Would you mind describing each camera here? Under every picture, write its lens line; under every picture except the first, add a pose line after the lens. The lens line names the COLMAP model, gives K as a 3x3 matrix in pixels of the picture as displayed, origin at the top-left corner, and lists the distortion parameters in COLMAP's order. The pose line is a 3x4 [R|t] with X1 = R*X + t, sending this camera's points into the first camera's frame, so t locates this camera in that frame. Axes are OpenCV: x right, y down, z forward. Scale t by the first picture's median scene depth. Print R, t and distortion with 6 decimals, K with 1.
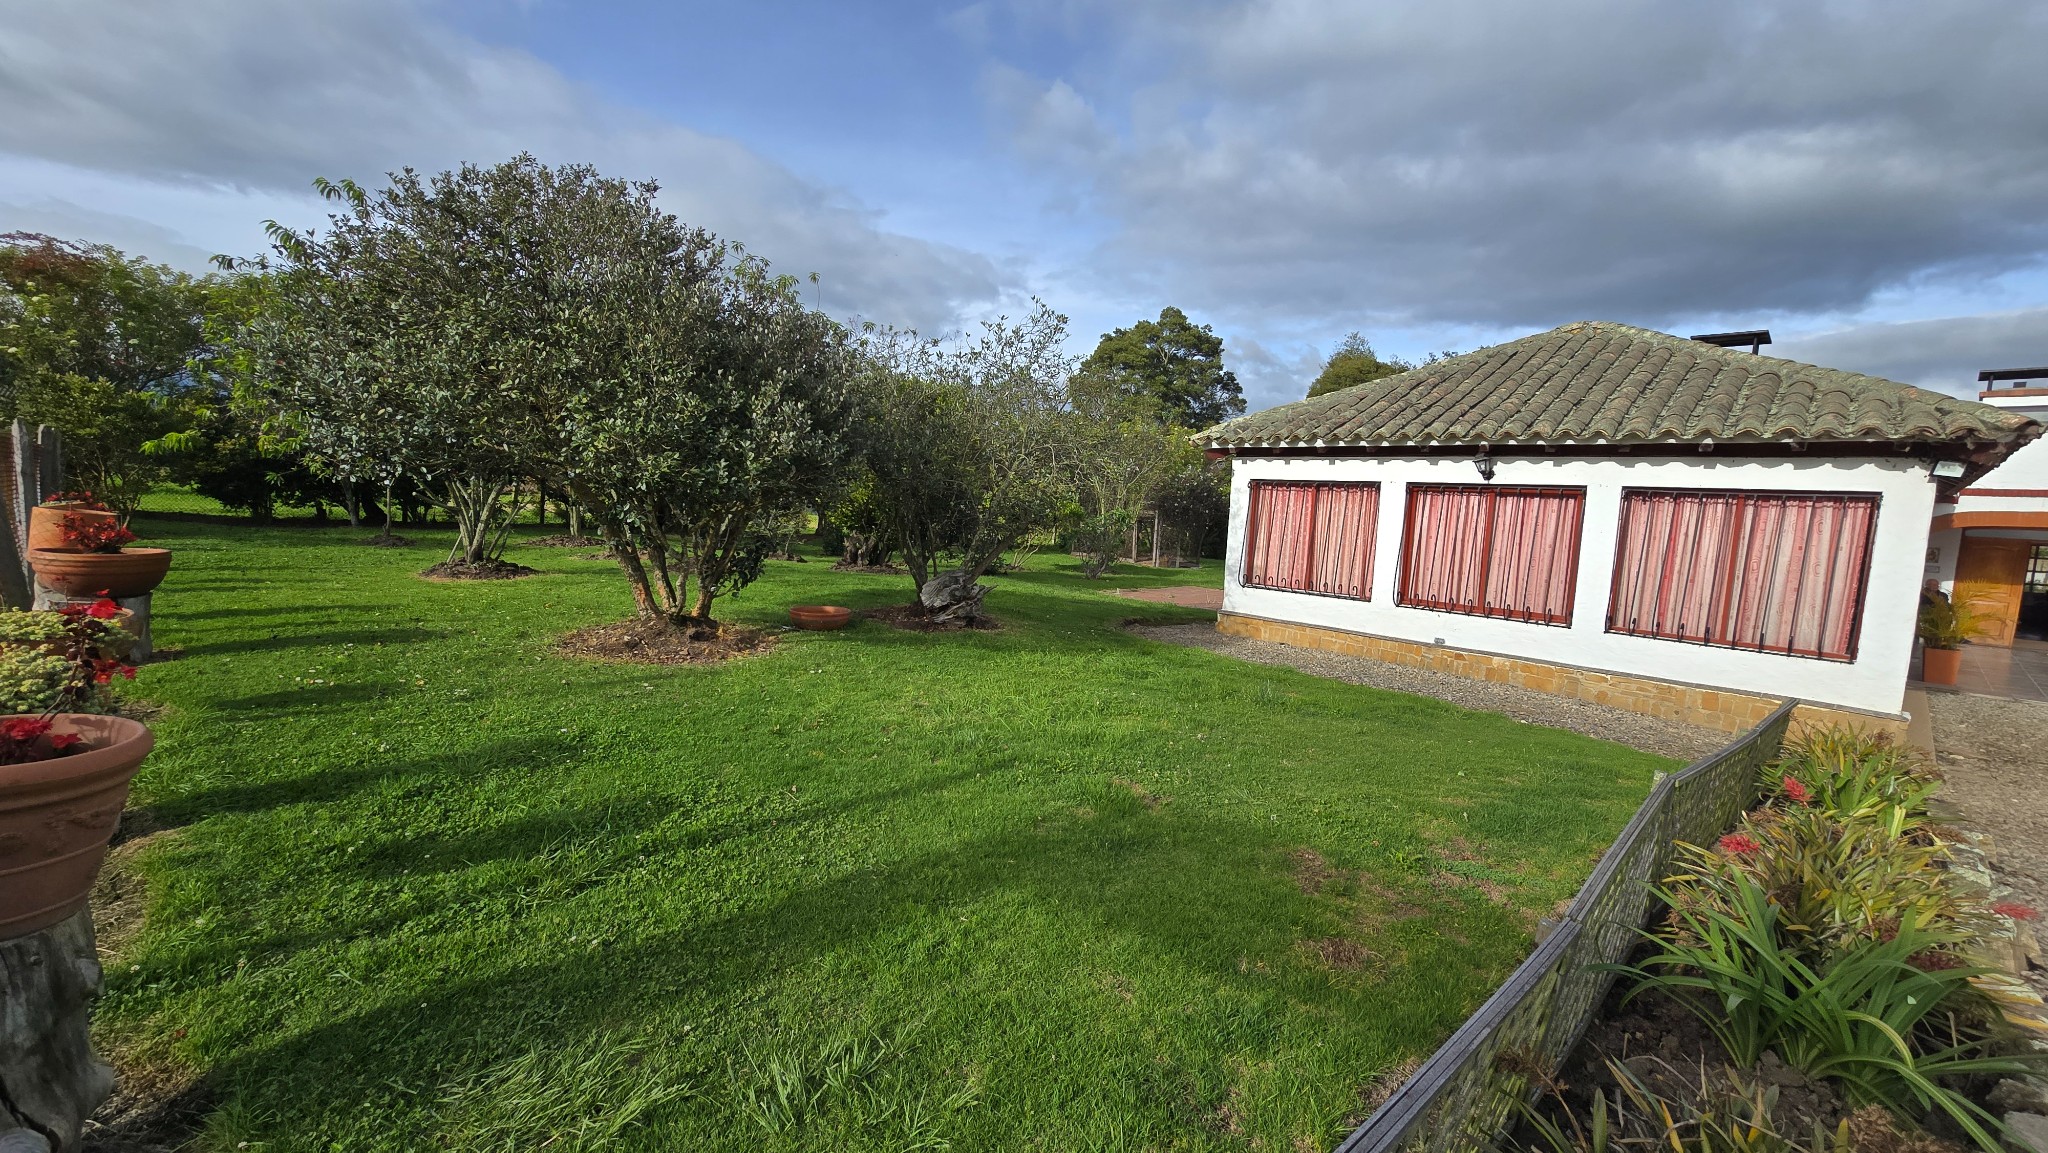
lens RADIAL K [[832.8, 0, 1028.6], [0, 832.8, 576.2], [0, 0, 1]] dist [-0.001621, 0.000040]
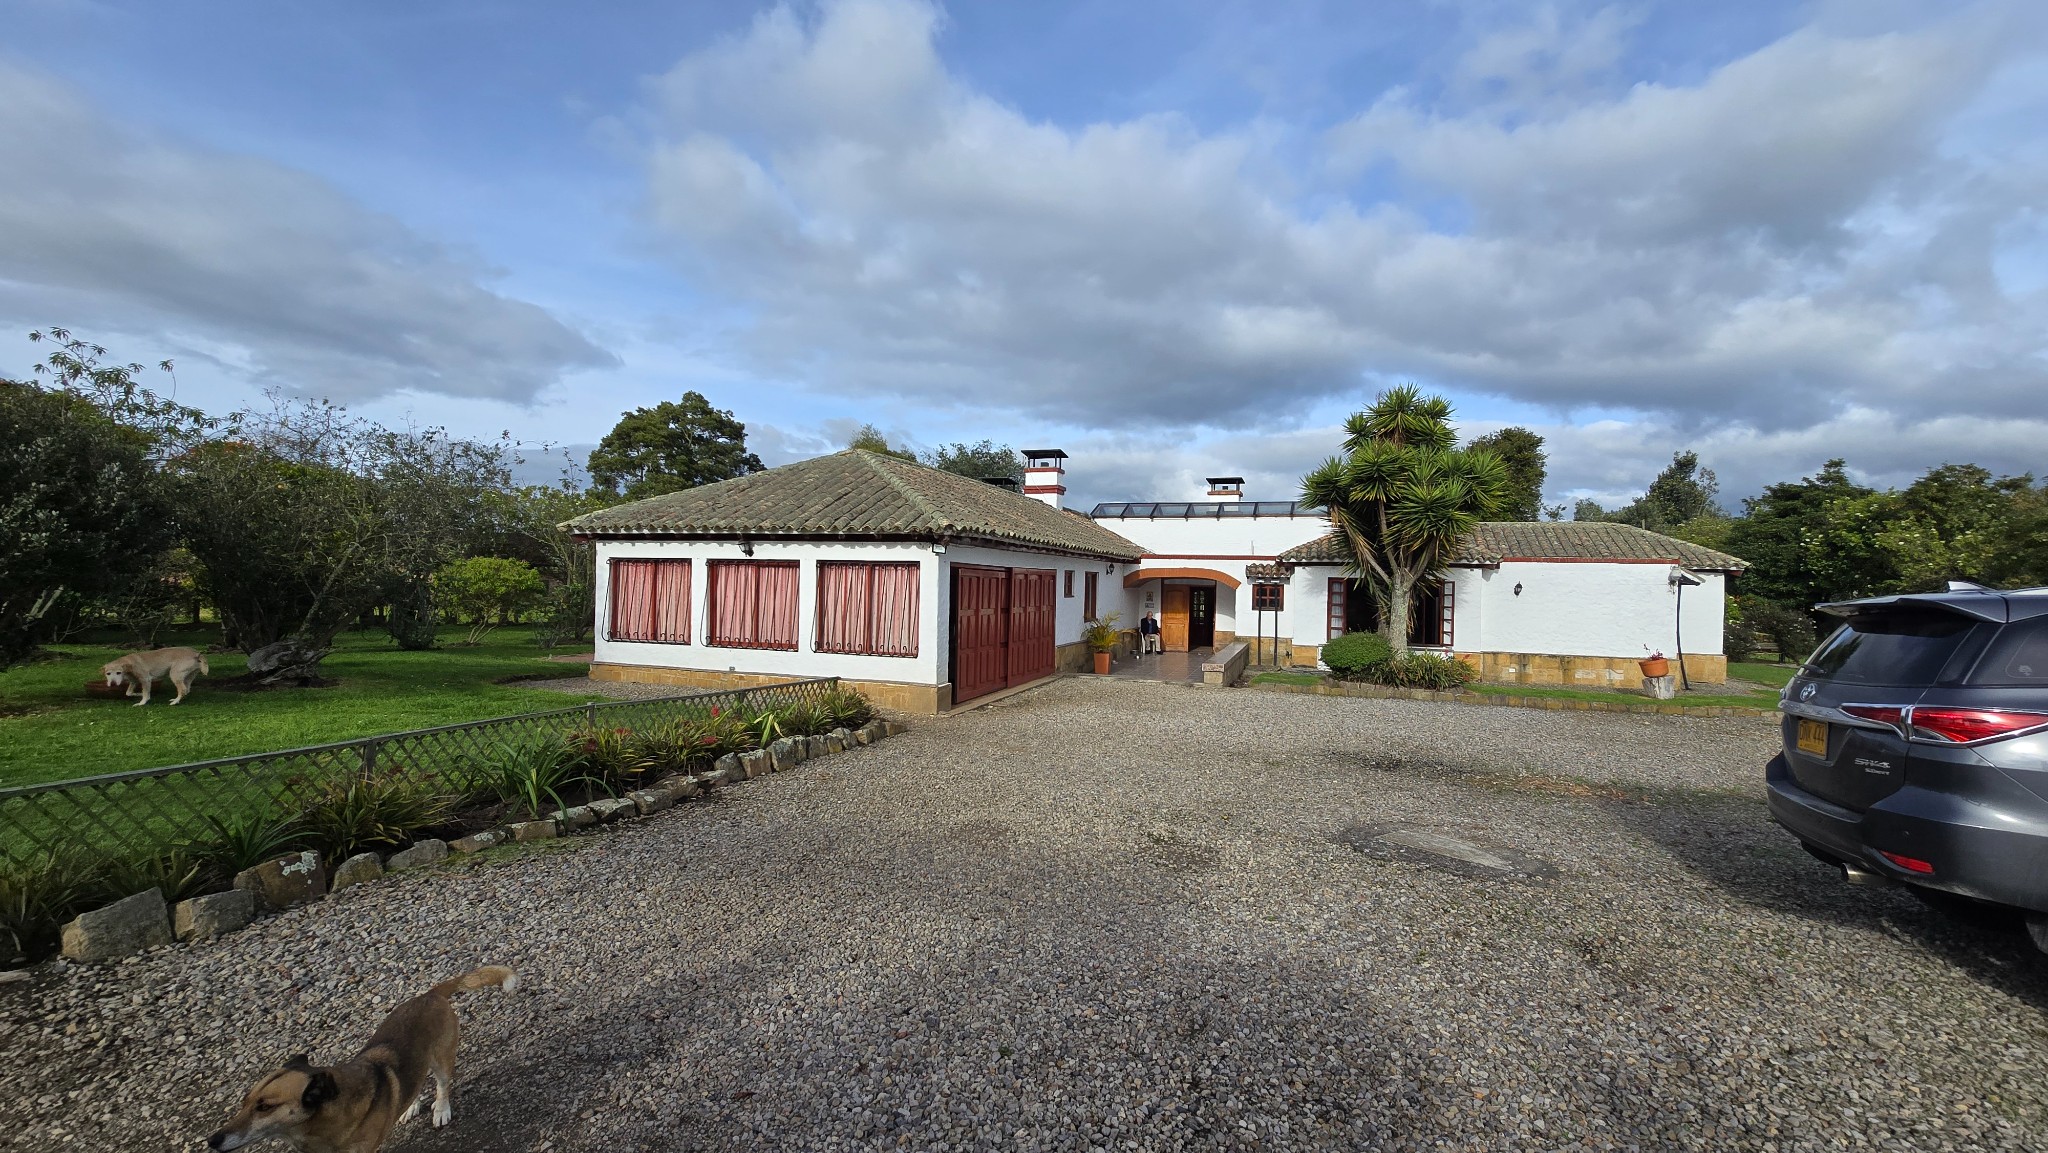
lens RADIAL K [[832.8, 0, 1028.6], [0, 832.8, 576.2], [0, 0, 1]] dist [-0.001621, 0.000040]
pose [[0.889195, -0.027688, 0.456690, 0.286422], [0.066583, 0.995372, -0.069292, 0.050666], [-0.452658, 0.092021, 0.886923, -0.493157]]
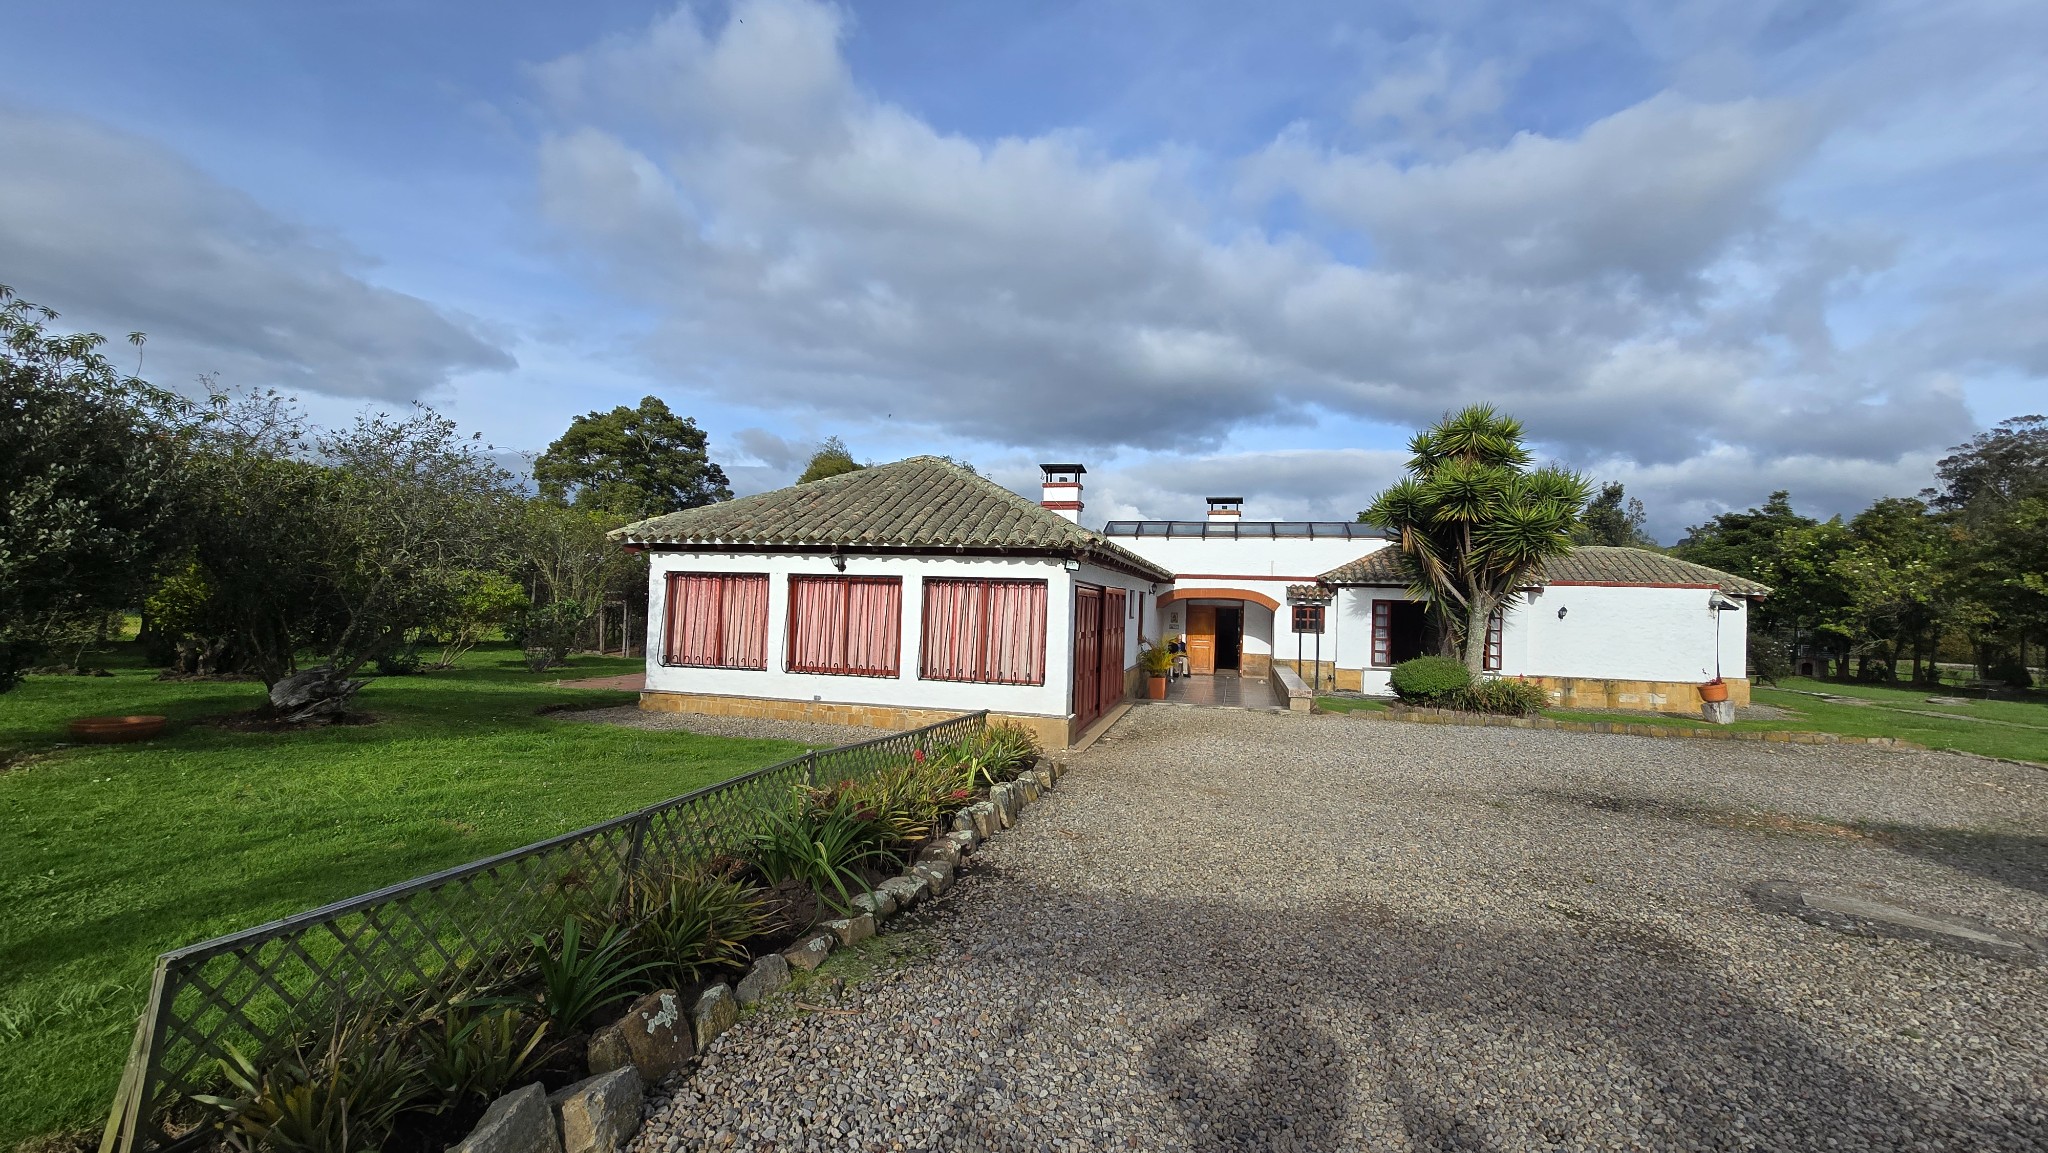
lens RADIAL K [[832.8, 0, 1028.6], [0, 832.8, 576.2], [0, 0, 1]] dist [-0.001621, 0.000040]
pose [[0.845333, -0.008217, 0.534177, 0.087044], [0.063987, 0.994241, -0.085966, 0.022403], [-0.530394, 0.106851, 0.840990, -0.245899]]
